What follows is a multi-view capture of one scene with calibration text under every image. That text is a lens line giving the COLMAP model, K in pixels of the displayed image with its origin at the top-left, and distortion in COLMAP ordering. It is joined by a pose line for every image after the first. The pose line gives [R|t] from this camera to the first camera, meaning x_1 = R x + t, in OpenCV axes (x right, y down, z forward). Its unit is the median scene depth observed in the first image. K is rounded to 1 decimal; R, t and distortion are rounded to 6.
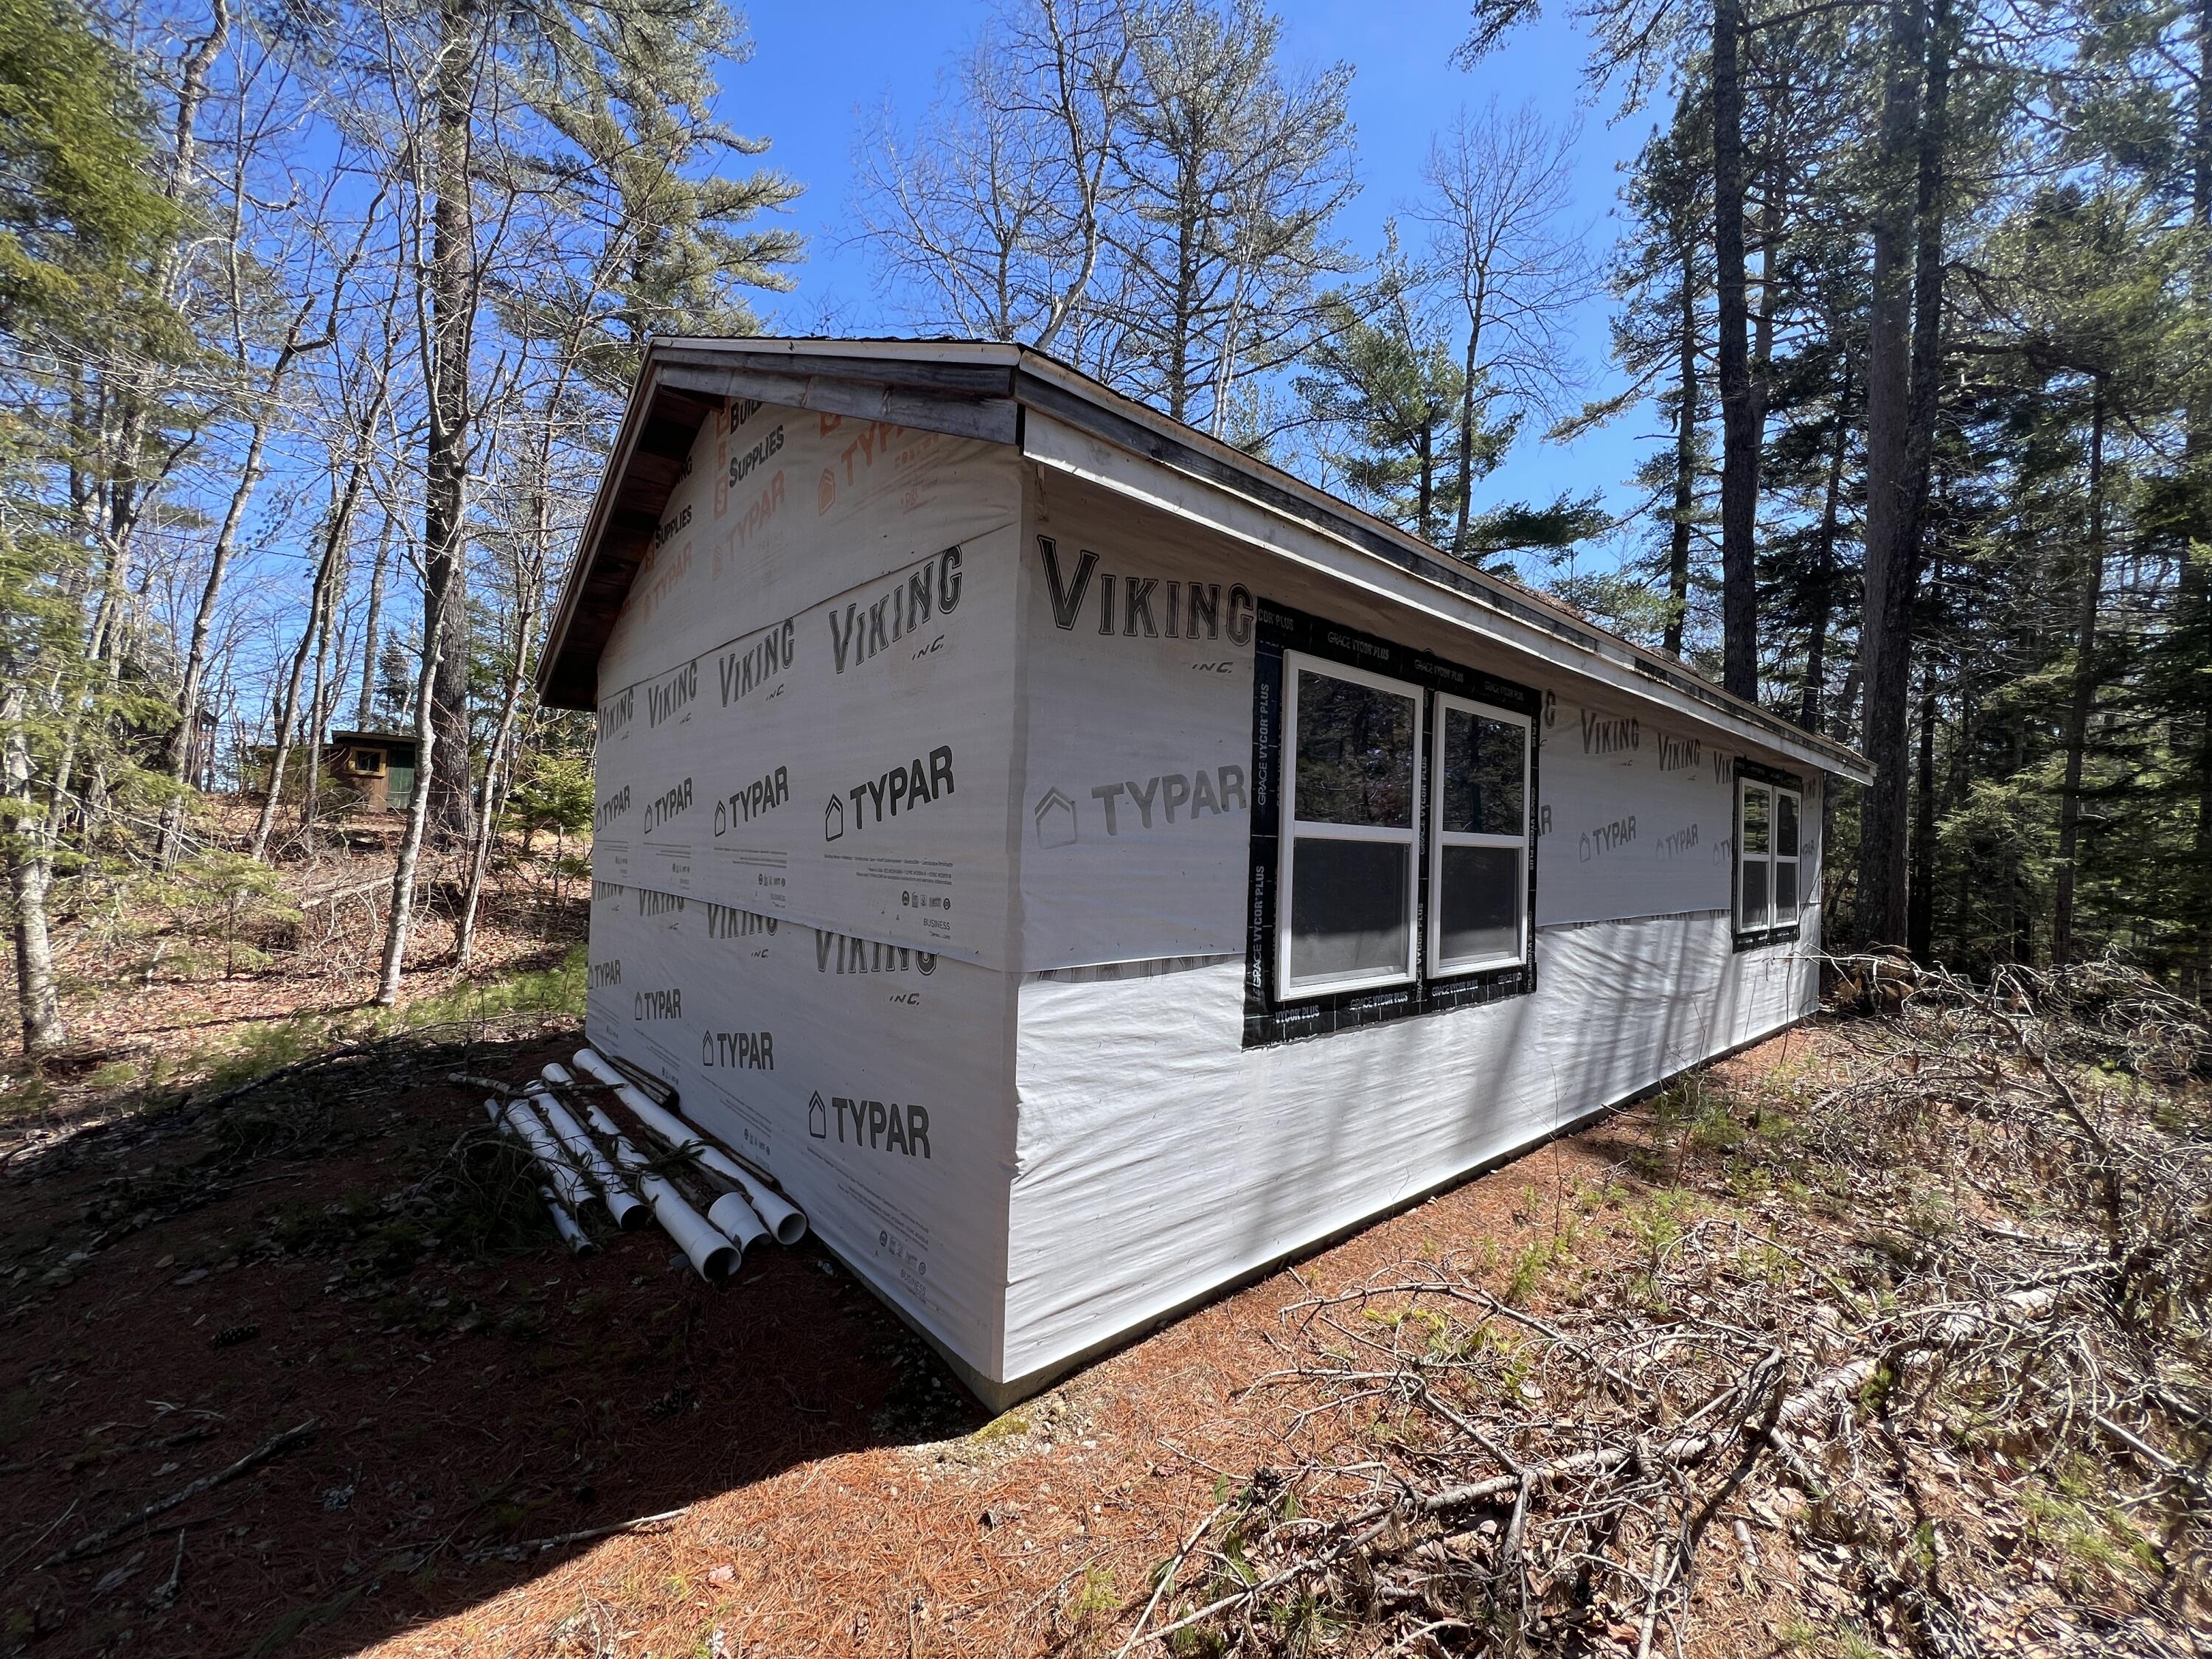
lens RADIAL K [[879.2, 0, 1106.0], [0, 879.2, 829.5], [0, 0, 1]] dist [-0.000843, 0.000079]
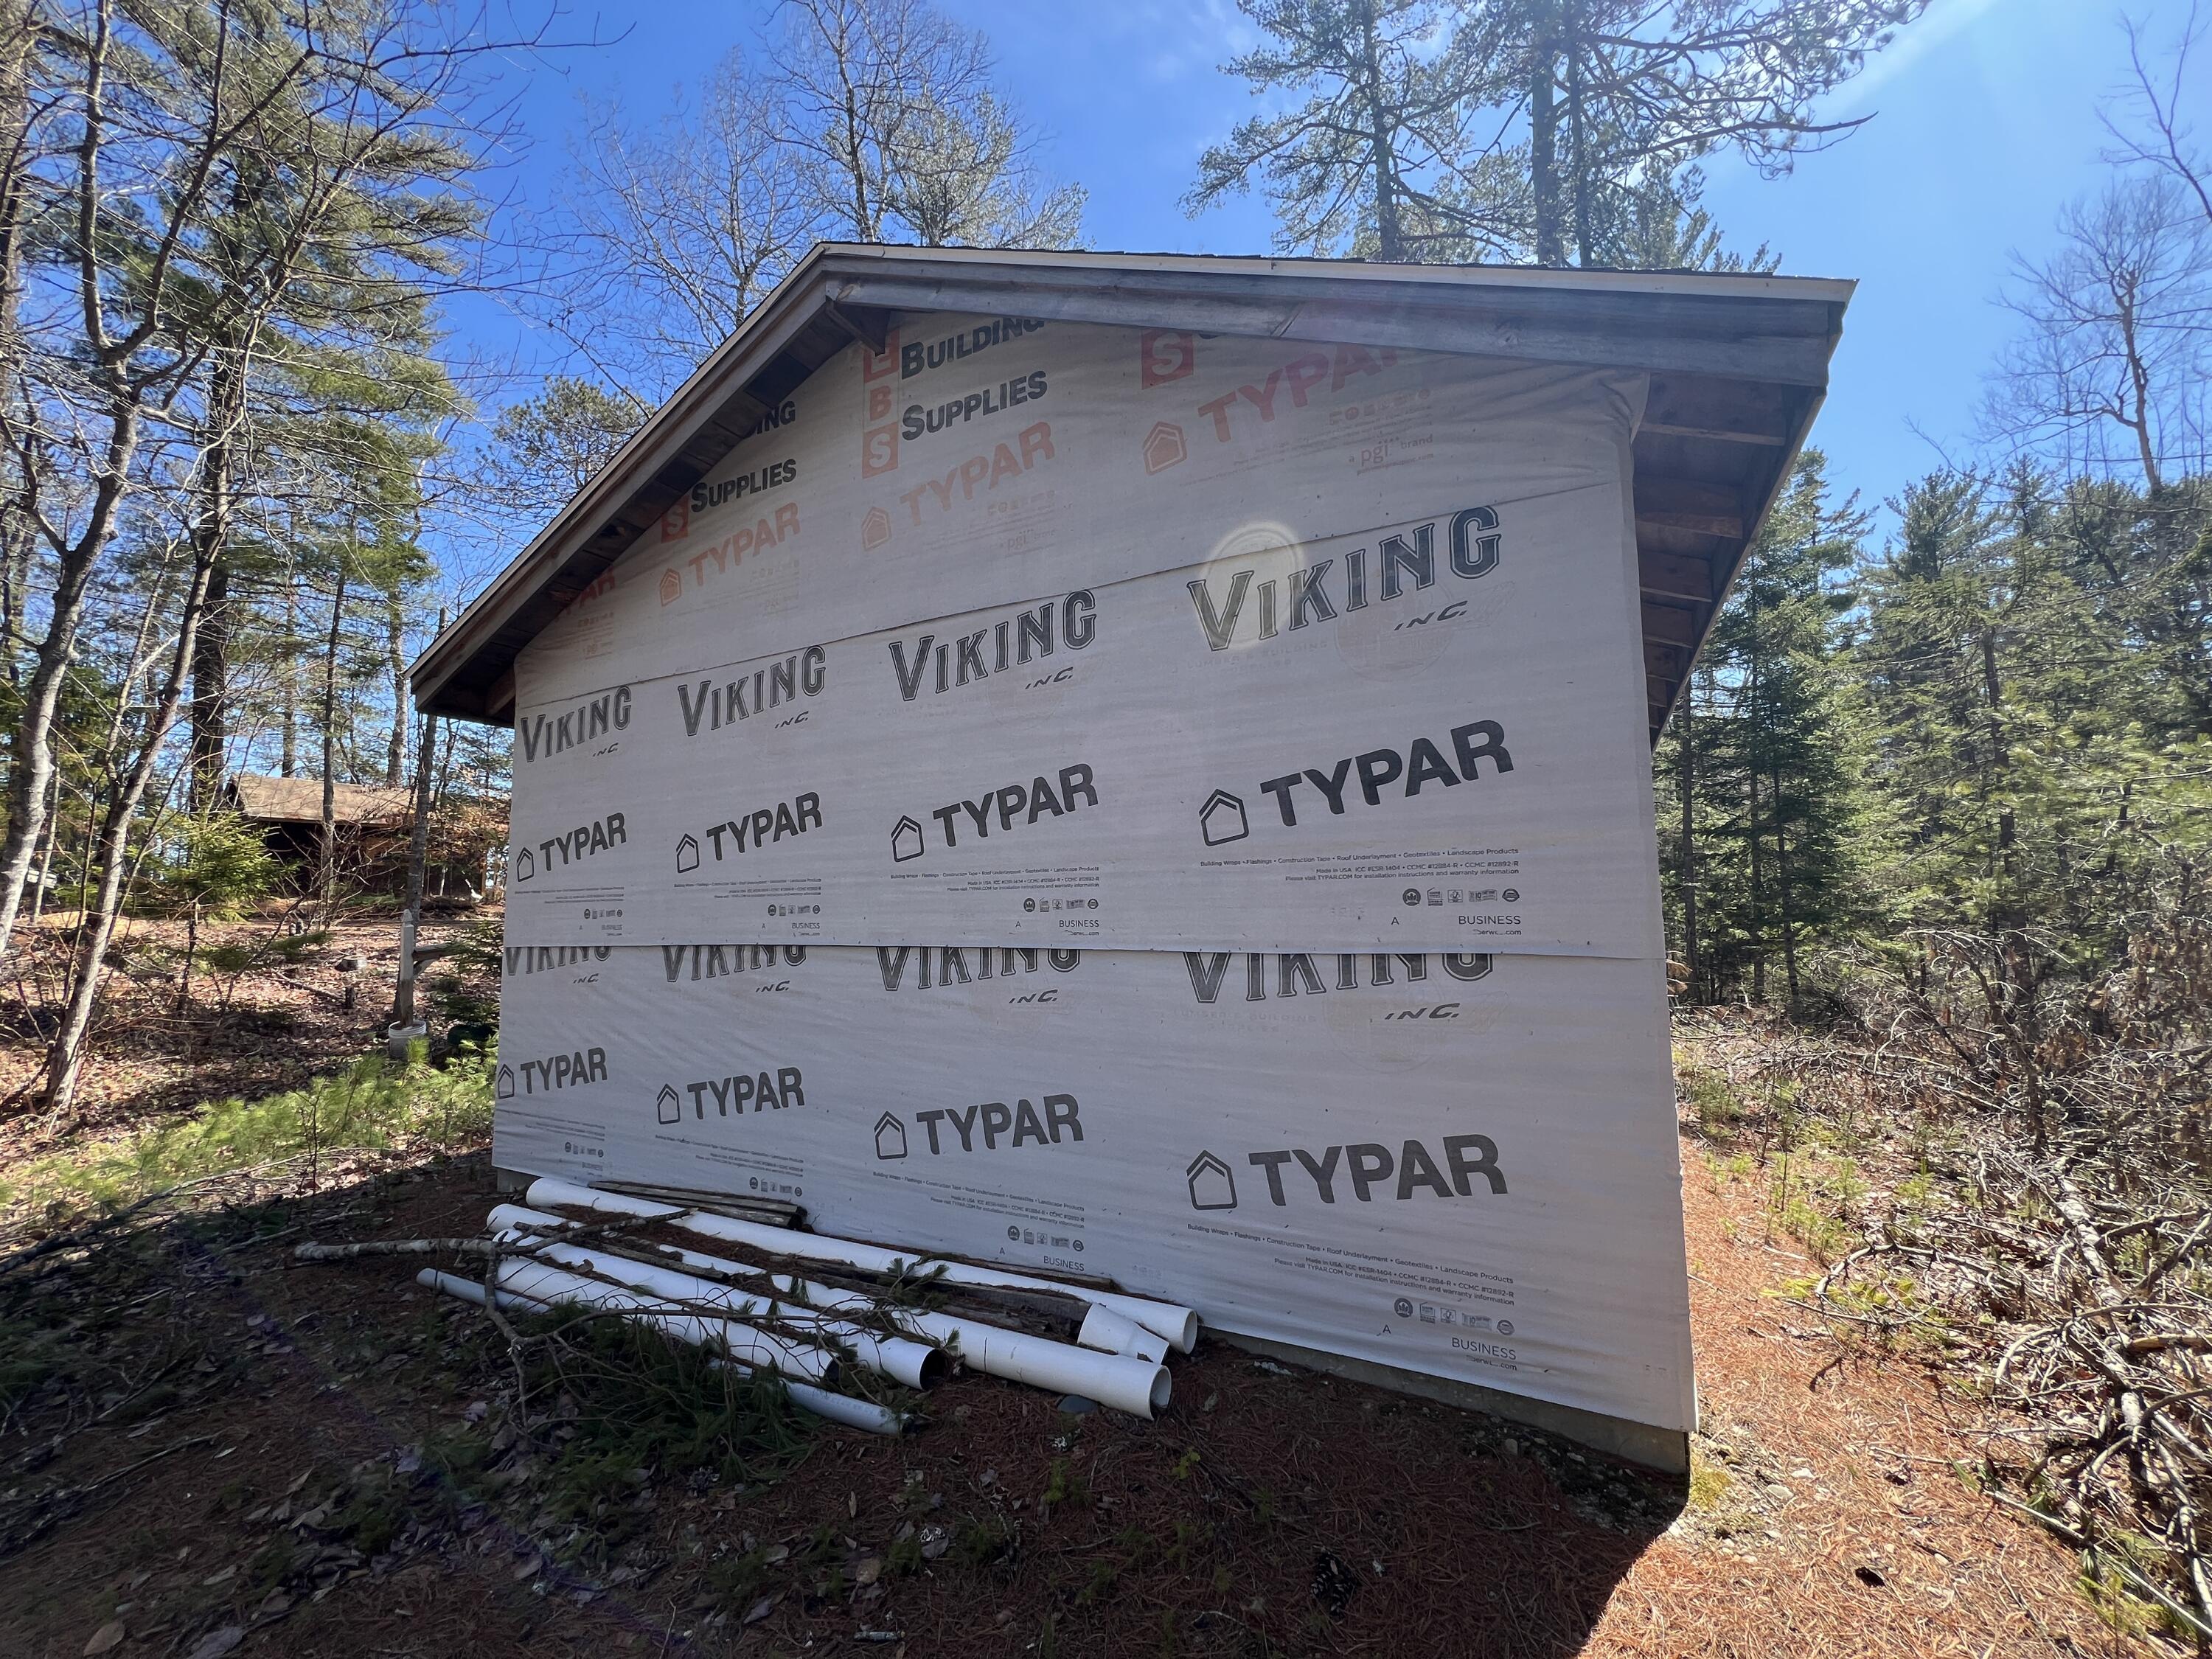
lens RADIAL K [[883.9, 0, 1098.7], [0, 883.9, 828.3], [0, 0, 1]] dist [-0.002706, -0.000260]
pose [[0.935897, -0.006410, 0.352216, -0.643173], [0.034183, 0.996769, -0.072689, 0.049297], [-0.350612, 0.080069, 0.933092, 0.223048]]
